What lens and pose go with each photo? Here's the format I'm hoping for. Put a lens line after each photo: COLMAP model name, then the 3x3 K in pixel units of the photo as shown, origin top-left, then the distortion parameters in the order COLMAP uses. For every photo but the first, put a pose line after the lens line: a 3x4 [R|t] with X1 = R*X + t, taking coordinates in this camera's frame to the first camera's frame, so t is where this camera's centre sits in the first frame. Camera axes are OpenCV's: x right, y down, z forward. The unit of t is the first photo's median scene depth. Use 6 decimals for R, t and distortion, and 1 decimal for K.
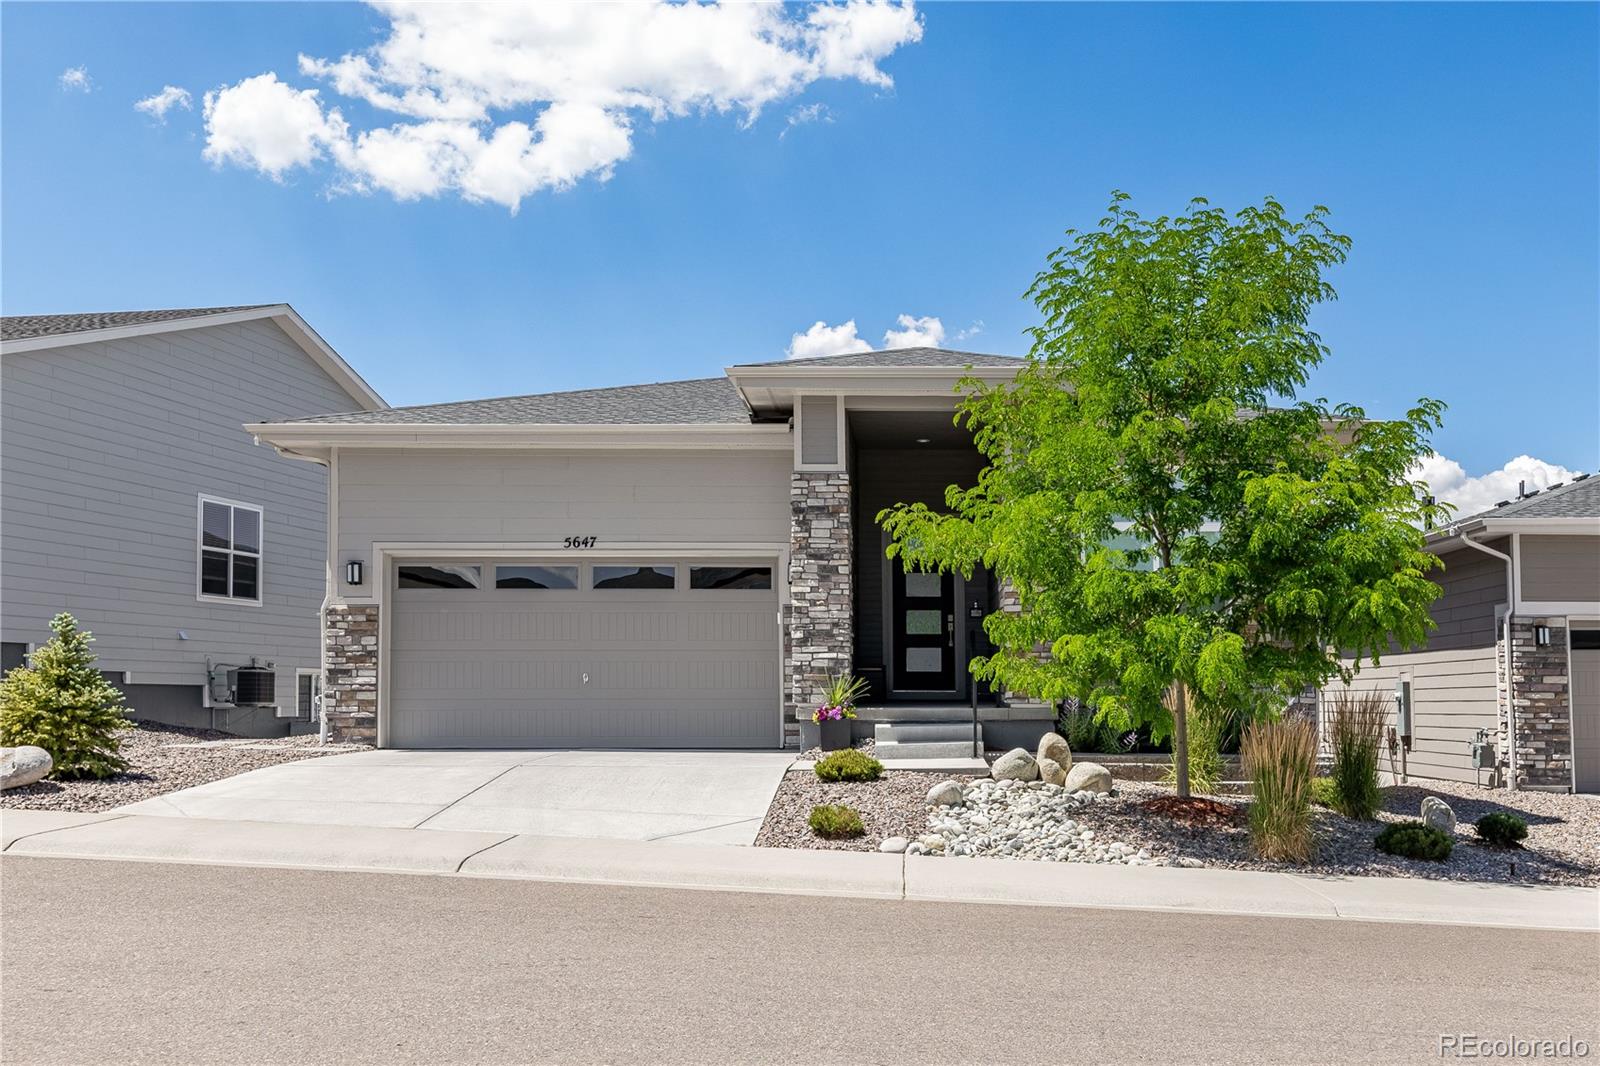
lens RADIAL K [[2206.3, 0, 800.2], [0, 2206.3, 534.2], [0, 0, 1]] dist [0.046051, 0.000000]
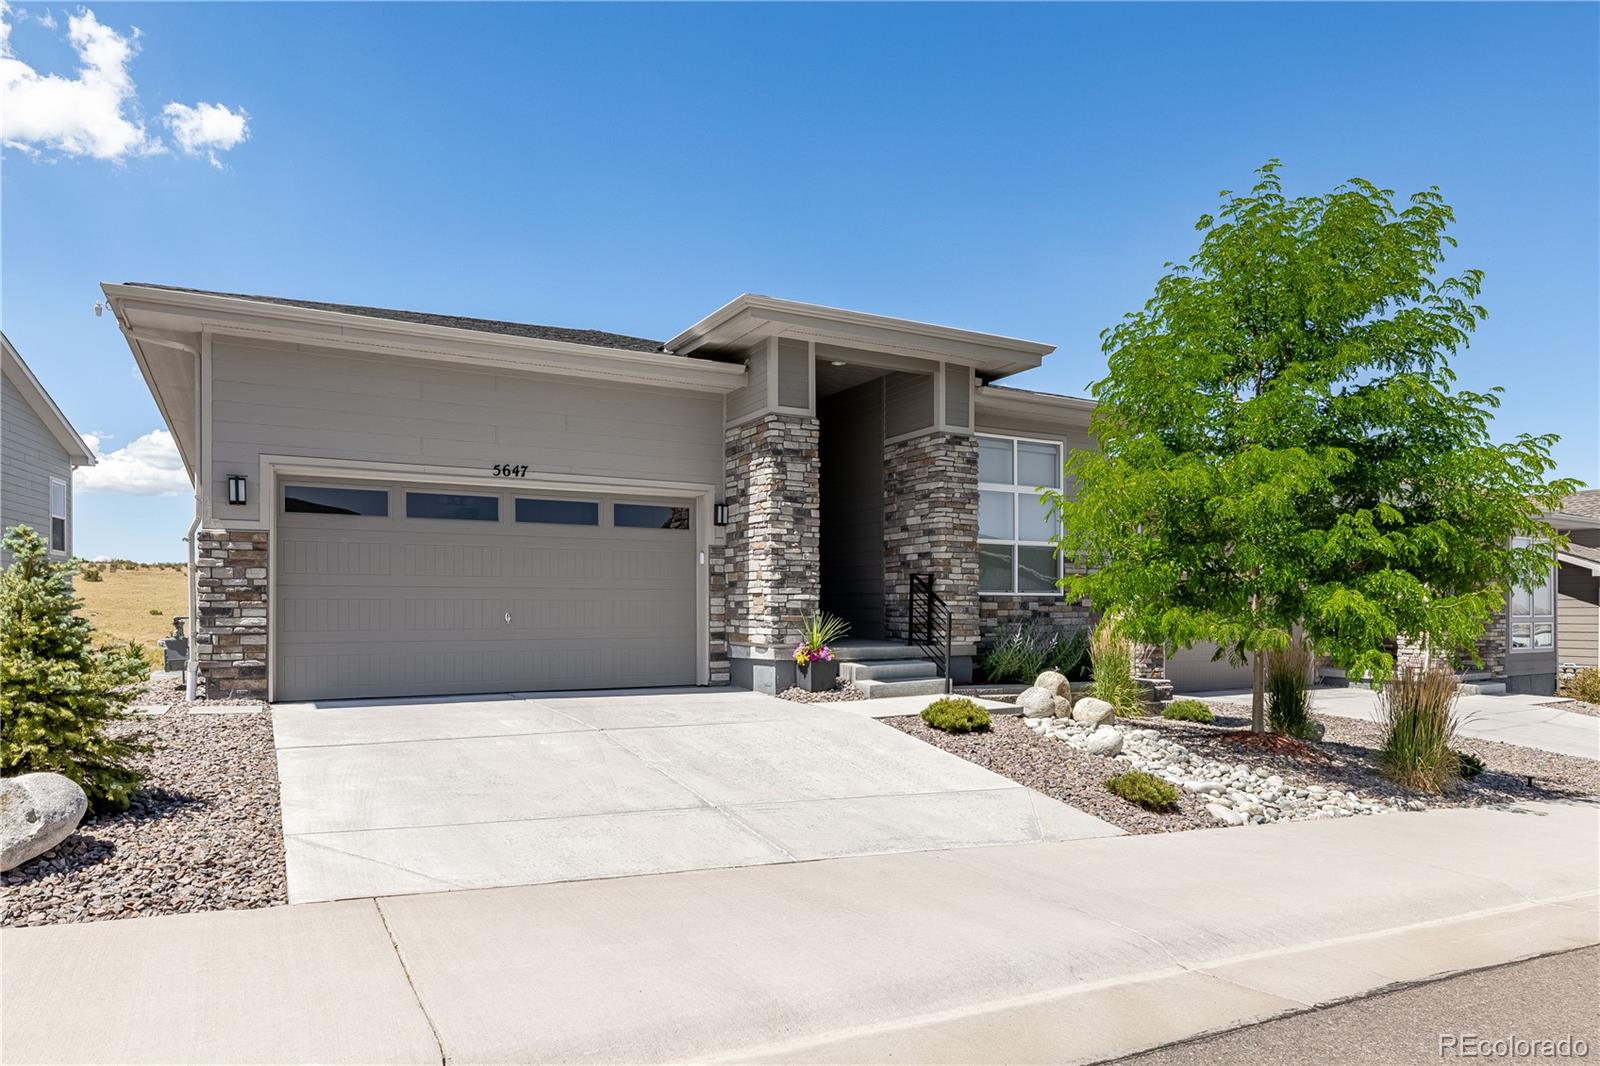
lens RADIAL K [[1184.8, 0, 805.6], [0, 1184.8, 587.7], [0, 0, 1]] dist [0.003501, -0.006111]
pose [[0.818408, 0.009143, 0.574565, -0.290343], [-0.044974, 0.997826, 0.048182, 0.023553], [-0.572875, -0.065273, 0.817040, 0.536098]]
